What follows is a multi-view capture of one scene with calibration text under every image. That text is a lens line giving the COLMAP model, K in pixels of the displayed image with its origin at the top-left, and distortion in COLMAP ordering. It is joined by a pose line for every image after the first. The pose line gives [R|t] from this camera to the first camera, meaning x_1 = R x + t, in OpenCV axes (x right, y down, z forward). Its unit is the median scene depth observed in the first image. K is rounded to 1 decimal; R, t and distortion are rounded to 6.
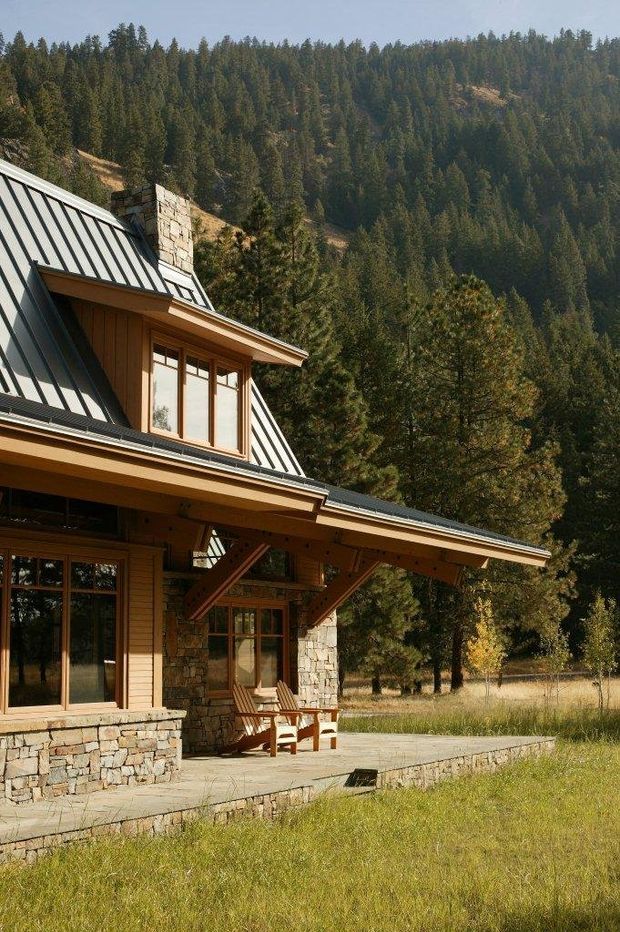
lens RADIAL K [[1214.8, 0, 310.0], [0, 1214.8, 466.0], [0, 0, 1]] dist [-0.013454, 0.126978]
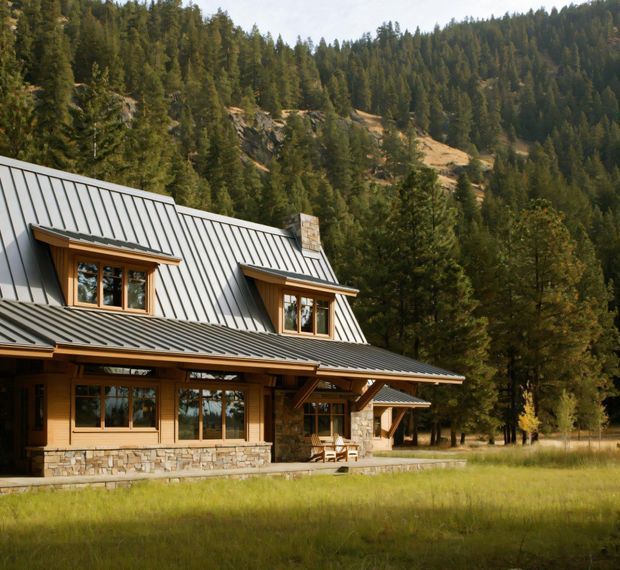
lens RADIAL K [[1060.3, 0, 310.0], [0, 1060.3, 285.0], [0, 0, 1]] dist [-0.026611, -0.049966]
pose [[0.933376, -0.039941, -0.356669, 0.242243], [0.050002, 0.998568, 0.019028, -0.056669], [0.355399, -0.035595, 0.934037, -0.344586]]
